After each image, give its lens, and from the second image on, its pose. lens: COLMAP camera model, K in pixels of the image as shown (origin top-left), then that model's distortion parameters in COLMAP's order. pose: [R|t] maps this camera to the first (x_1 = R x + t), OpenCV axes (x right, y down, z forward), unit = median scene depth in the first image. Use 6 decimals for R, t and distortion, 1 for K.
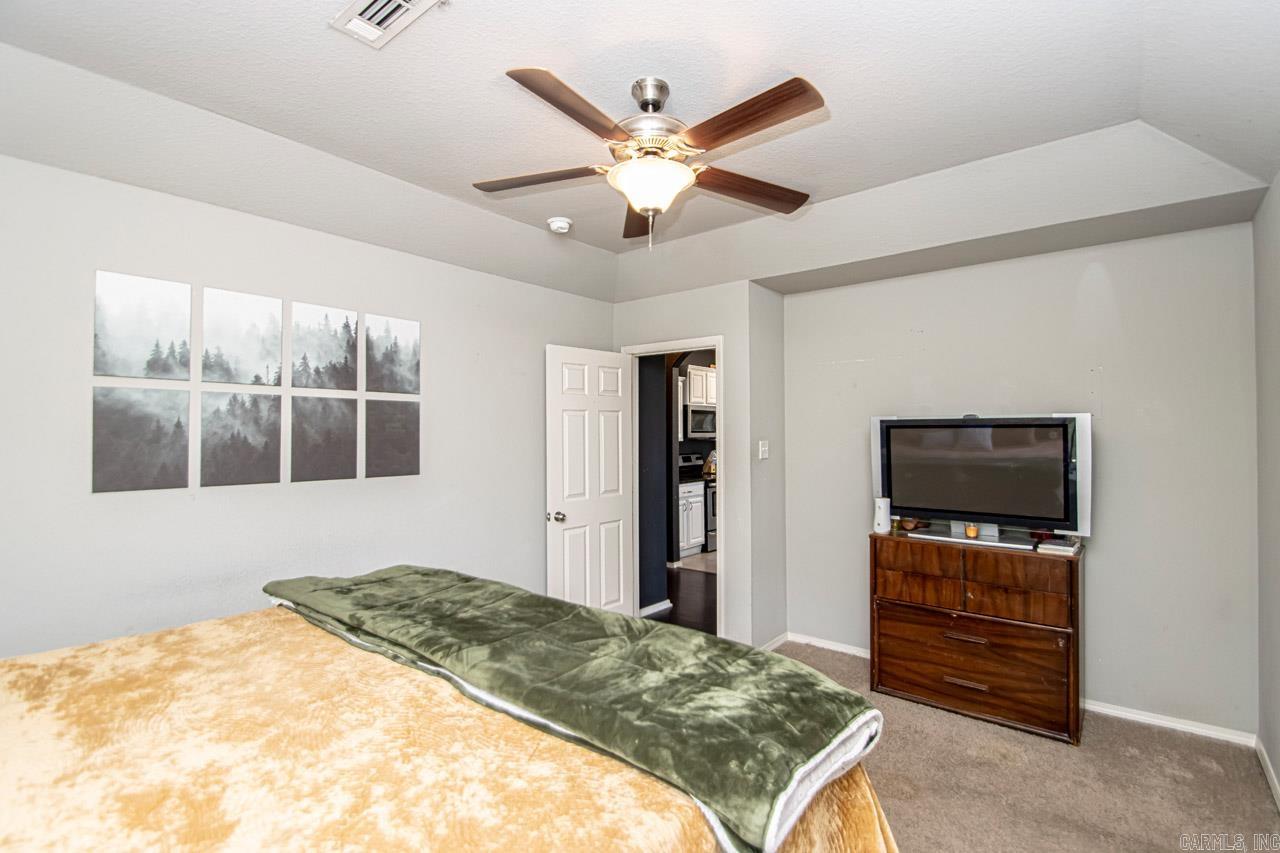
lens RADIAL K [[605.4, 0, 642.0], [0, 605.4, 426.4], [0, 0, 1]] dist [-0.004283, -0.003047]
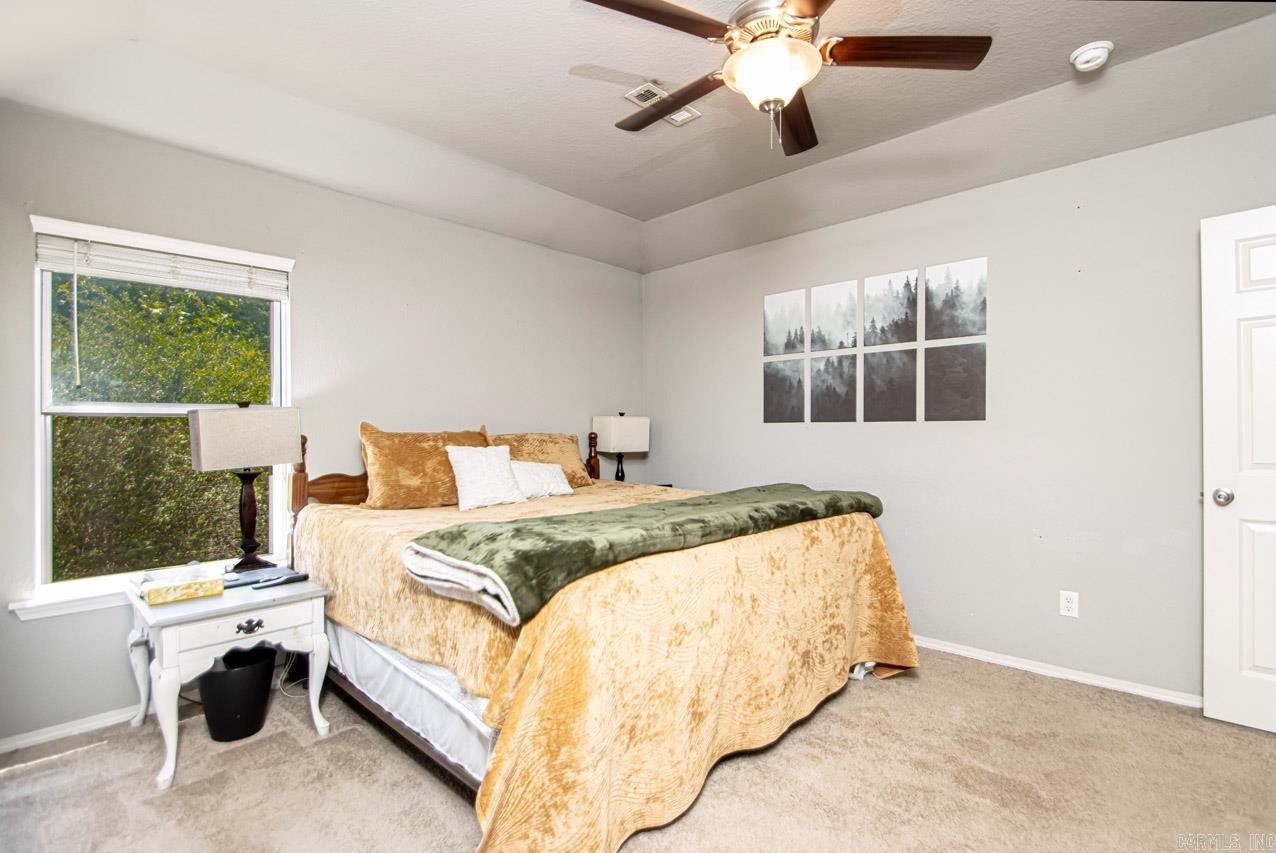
lens RADIAL K [[603.5, 0, 638.7], [0, 603.5, 425.6], [0, 0, 1]] dist [-0.004283, -0.003047]
pose [[-0.108846, -0.003754, -0.994052, 0.702709], [0.013468, 0.999896, -0.005251, 0.097653], [0.993967, -0.013959, -0.108784, 0.651715]]
